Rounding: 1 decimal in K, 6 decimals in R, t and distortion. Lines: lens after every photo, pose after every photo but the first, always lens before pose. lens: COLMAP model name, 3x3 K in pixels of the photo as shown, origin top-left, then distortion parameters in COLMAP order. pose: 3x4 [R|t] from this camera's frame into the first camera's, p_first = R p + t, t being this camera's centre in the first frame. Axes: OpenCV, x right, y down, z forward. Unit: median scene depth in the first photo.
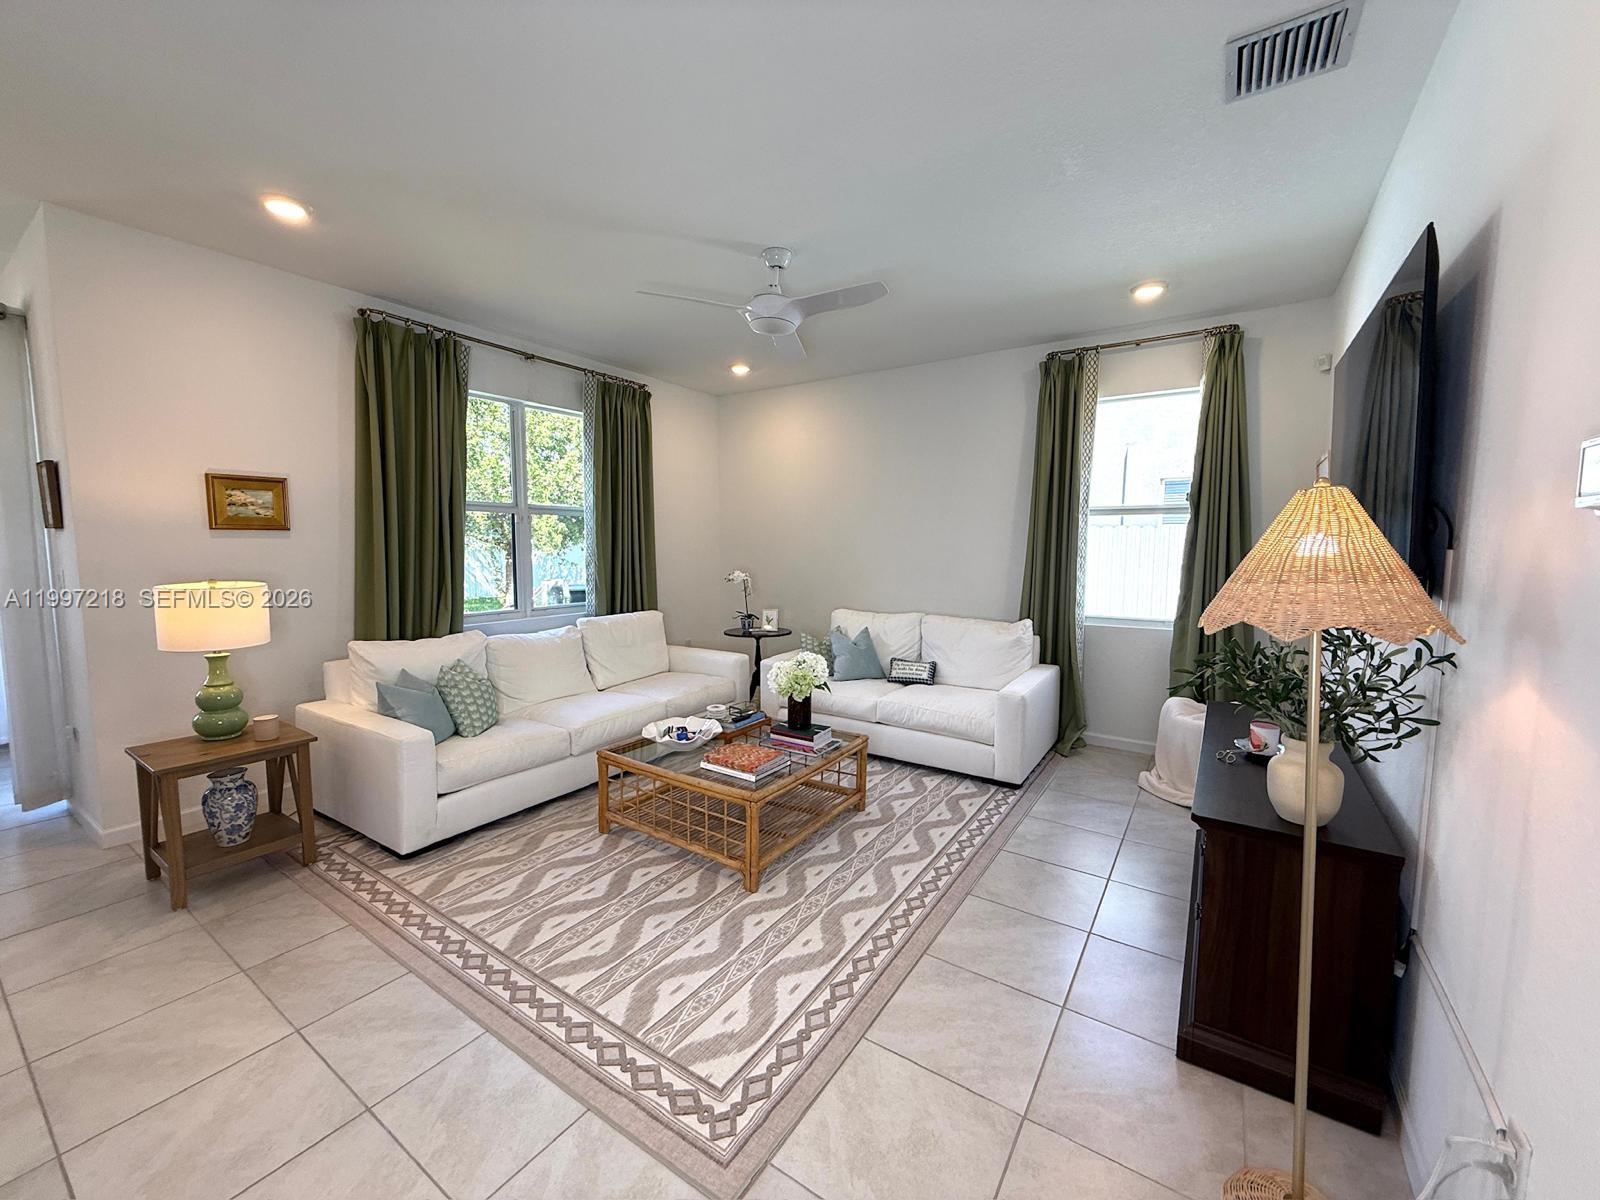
lens RADIAL K [[635.3, 0, 798.3], [0, 635.3, 599.0], [0, 0, 1]] dist [0.001286, -0.000226]
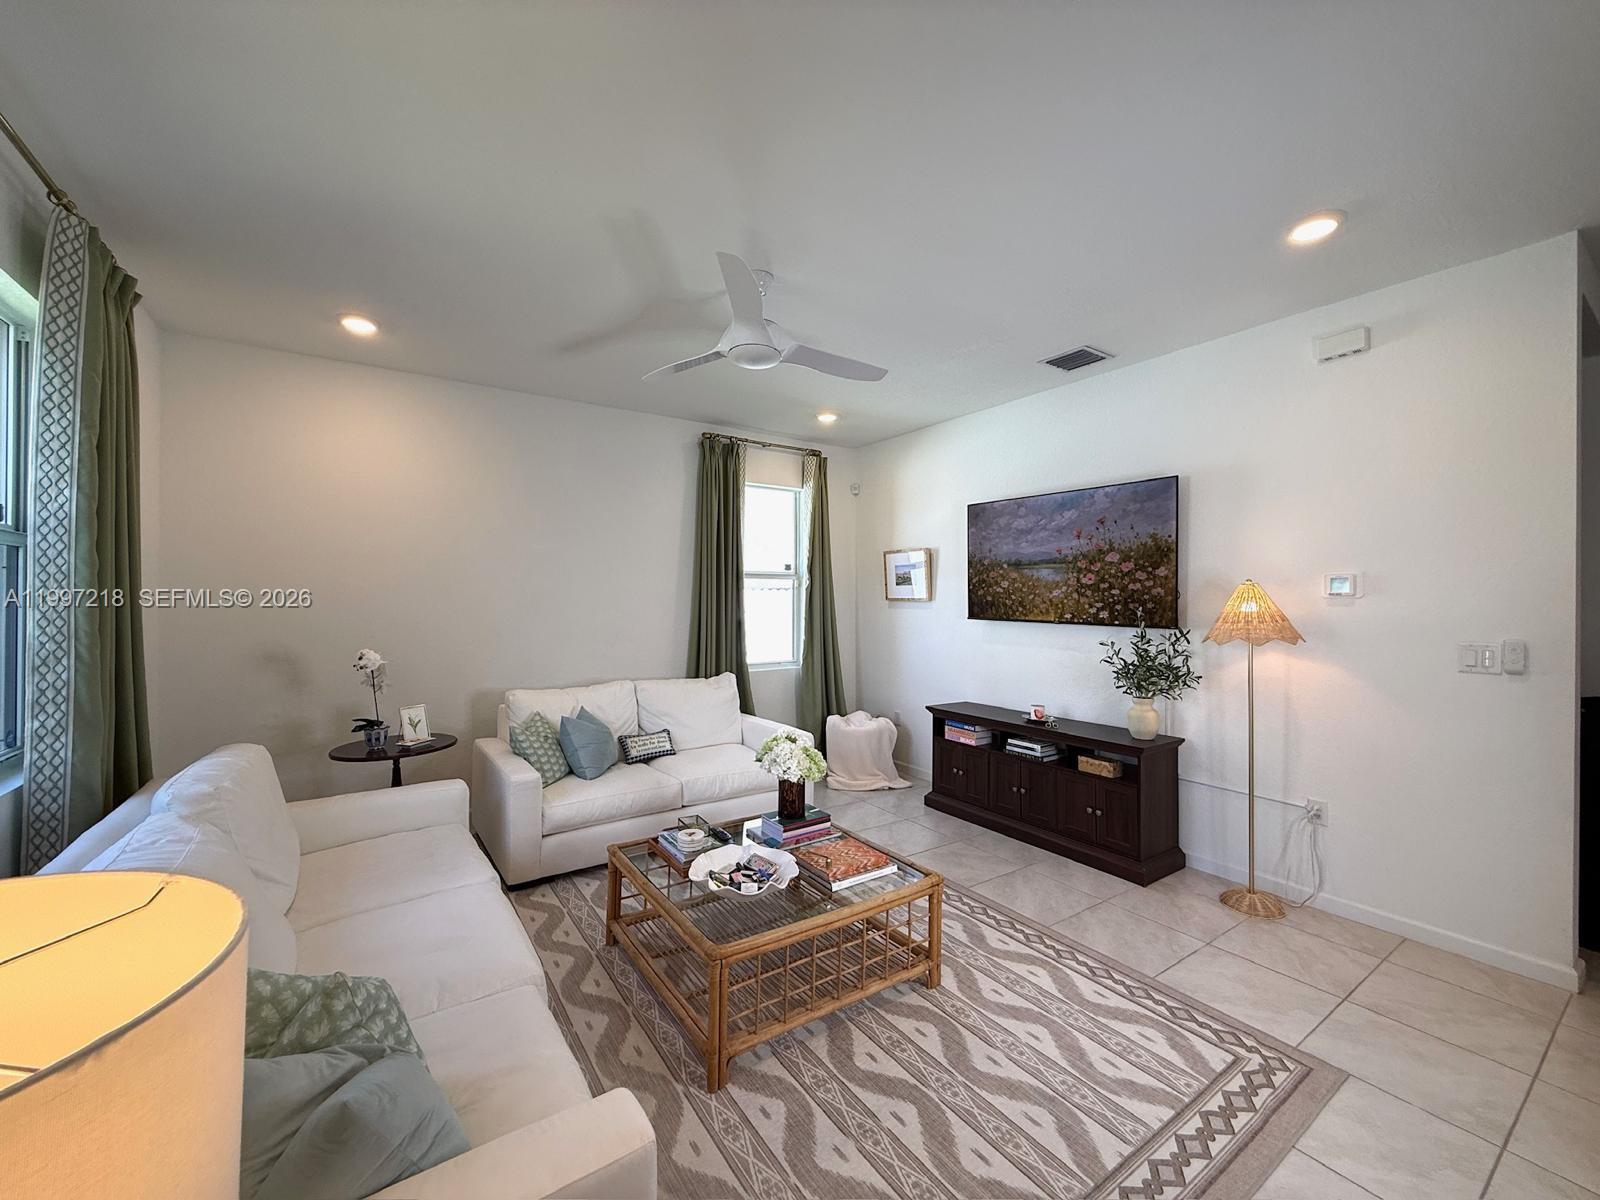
lens RADIAL K [[635.3, 0, 795.2], [0, 635.3, 592.7], [0, 0, 1]] dist [0.001286, -0.000226]
pose [[0.382282, 0.001669, 0.924044, -1.026546], [0.083130, 0.995881, -0.036190, -0.092240], [-0.920299, 0.090651, 0.380569, 0.805474]]
